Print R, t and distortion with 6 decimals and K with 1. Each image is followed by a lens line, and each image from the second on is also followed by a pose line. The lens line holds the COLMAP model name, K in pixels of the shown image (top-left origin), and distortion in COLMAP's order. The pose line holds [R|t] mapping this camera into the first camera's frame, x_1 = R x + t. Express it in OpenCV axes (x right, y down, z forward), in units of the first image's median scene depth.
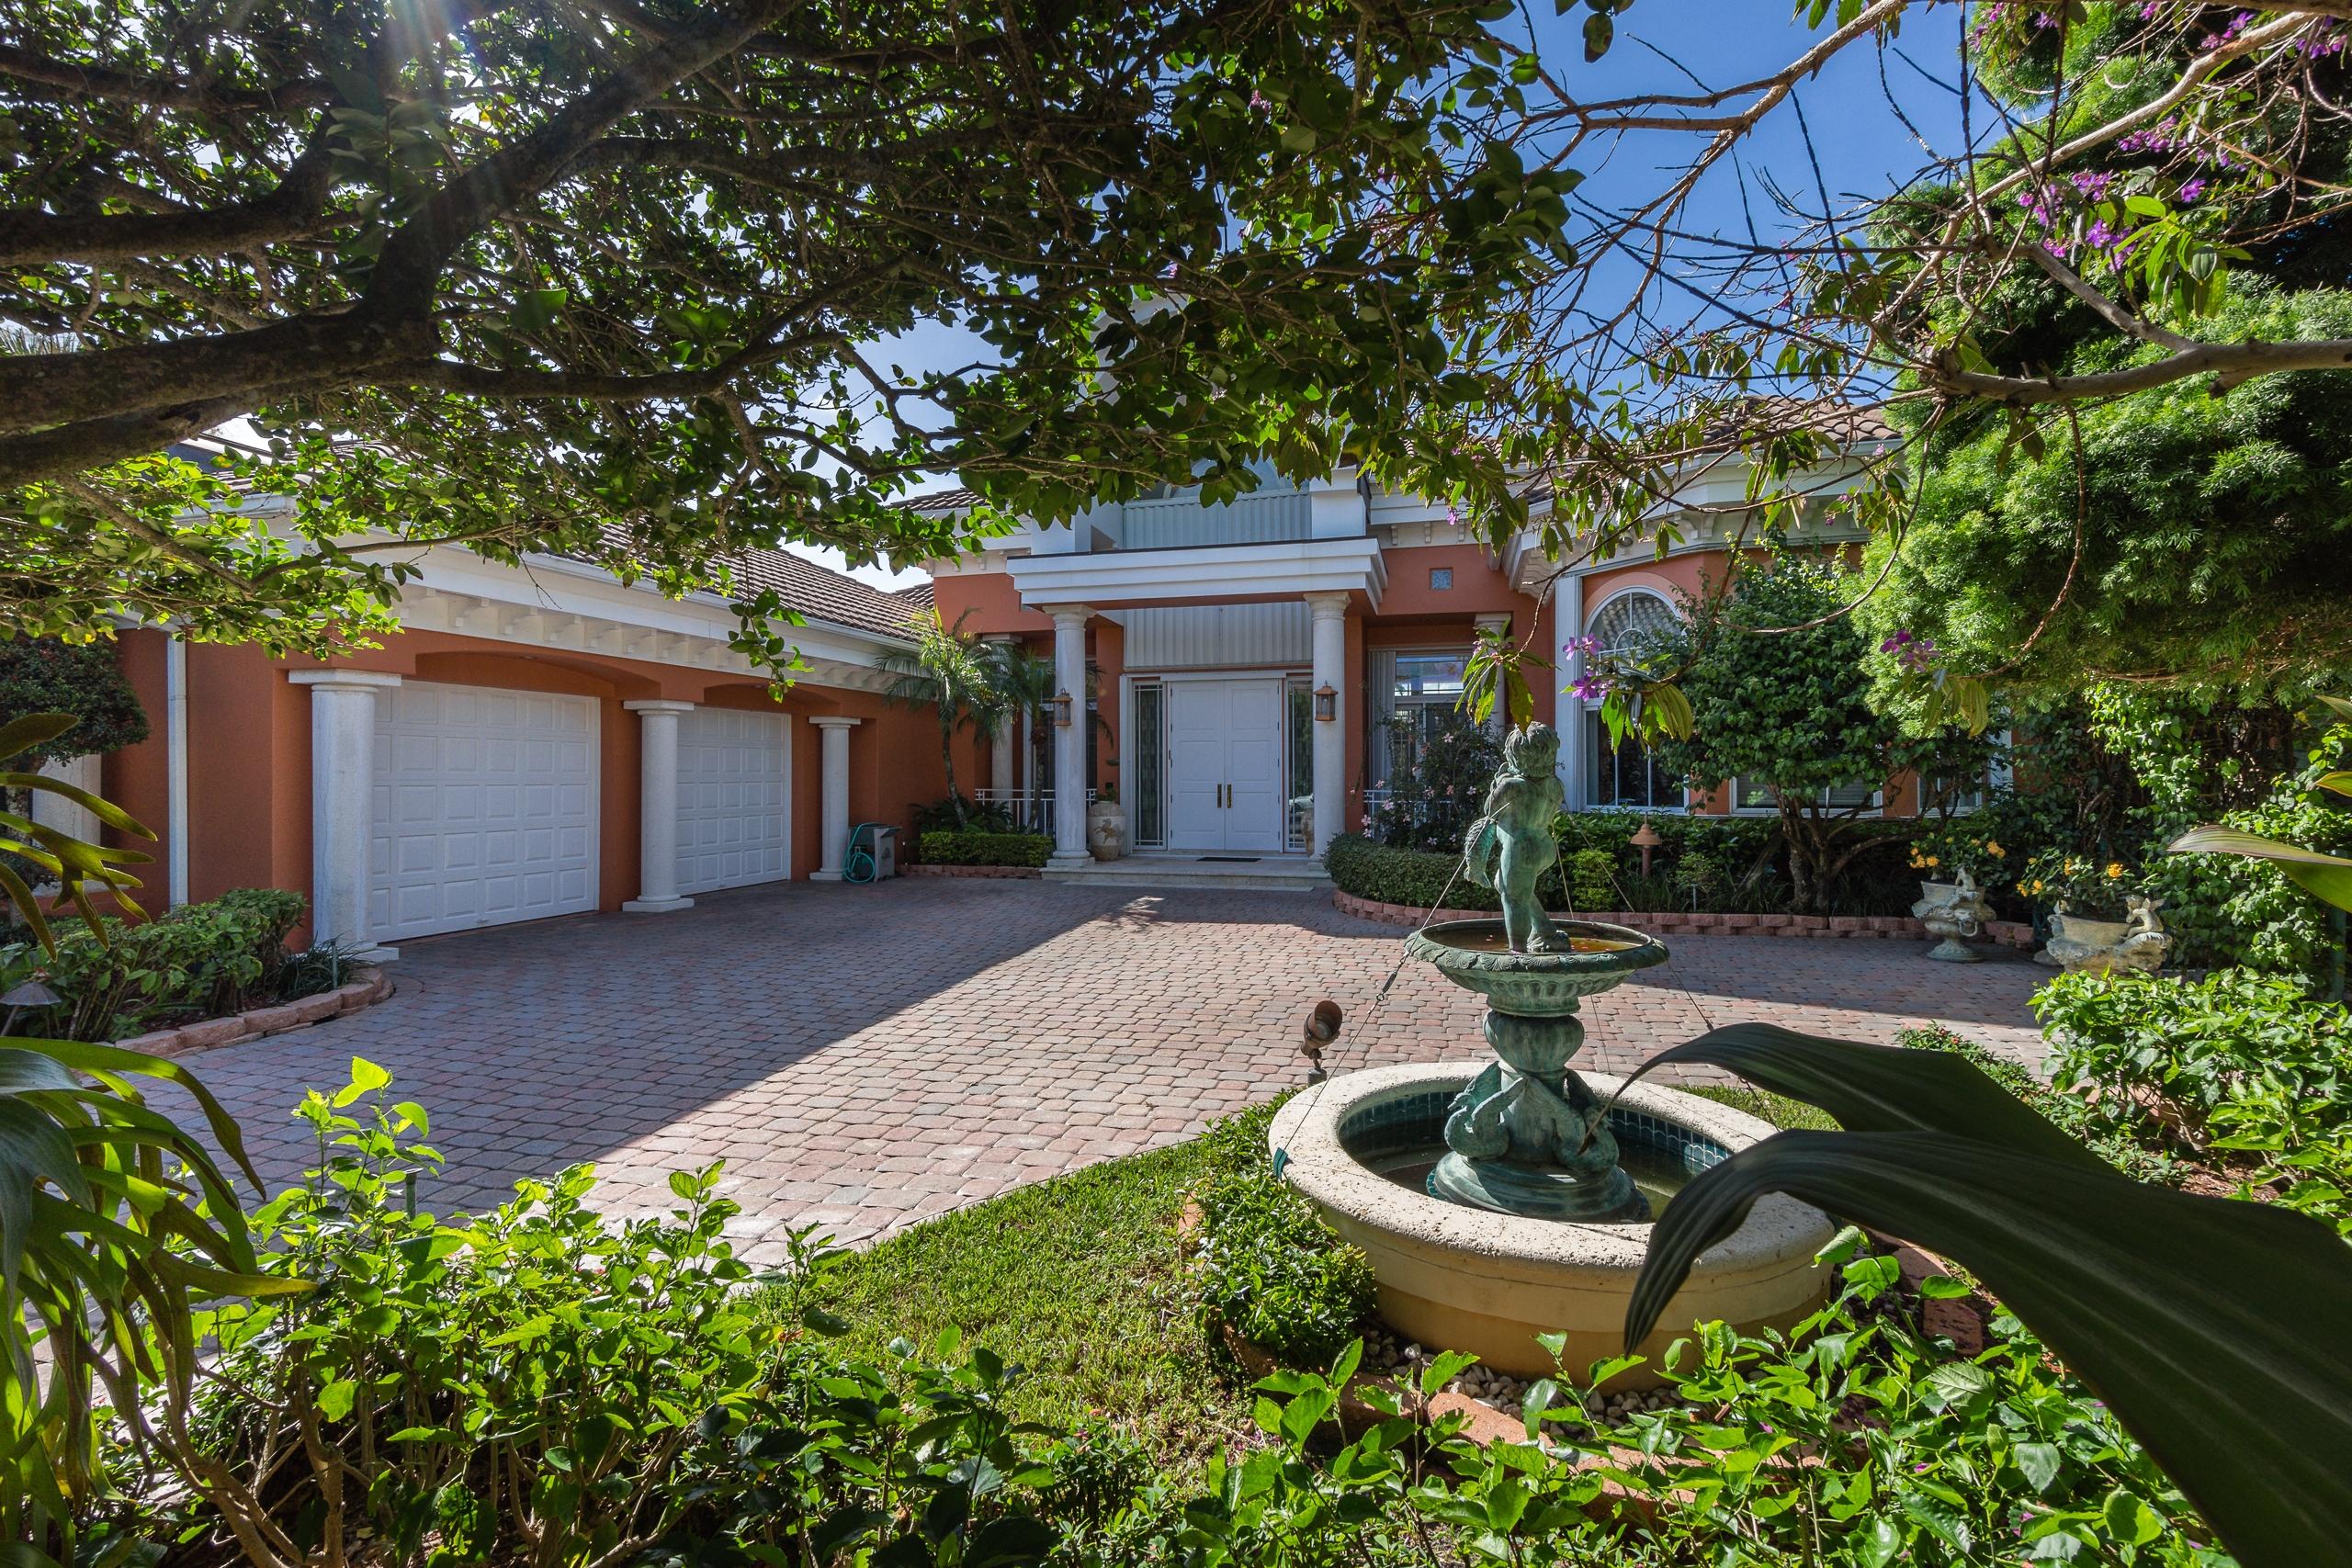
lens RADIAL K [[1026.1, 0, 1175.8], [0, 1026.1, 778.5], [0, 0, 1]] dist [0.000827, 0.000112]
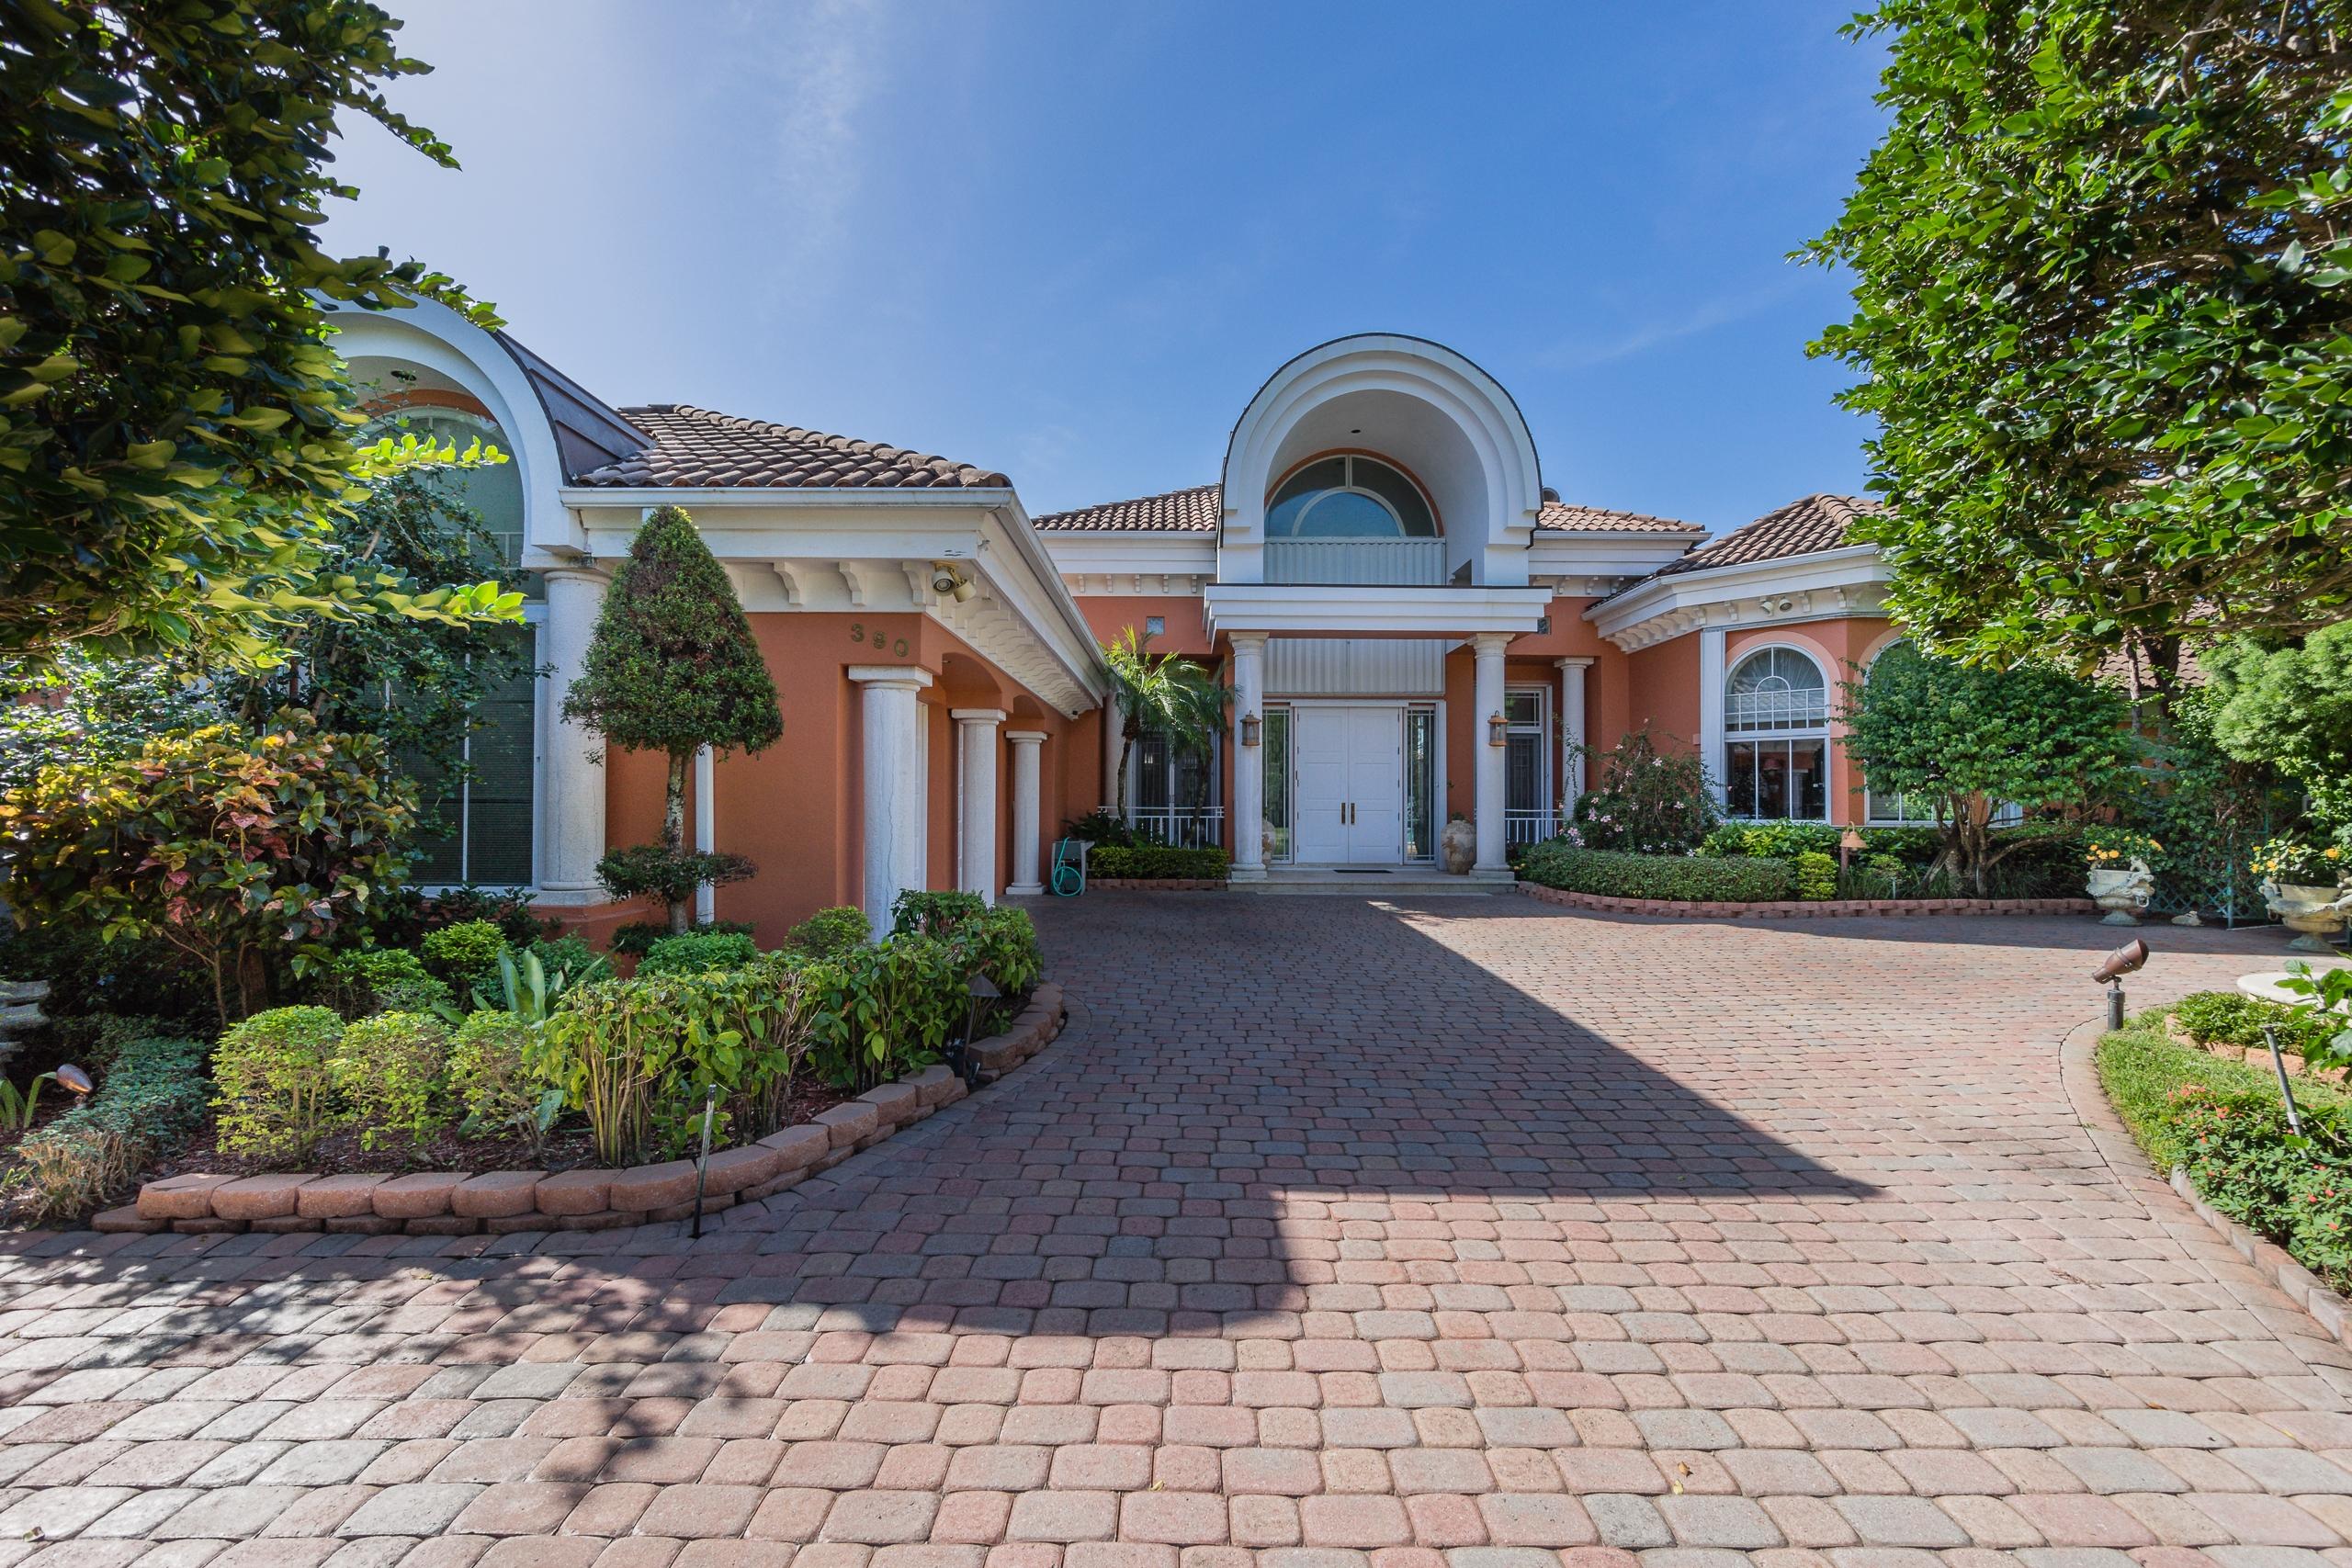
lens RADIAL K [[1026.1, 0, 1171.8], [0, 1026.1, 793.1], [0, 0, 1]] dist [0.000827, 0.000112]
pose [[0.964478, 0.009424, 0.263996, -0.510845], [-0.005552, 0.999866, -0.015409, 0.016080], [-0.264106, 0.013396, 0.964401, -0.000226]]
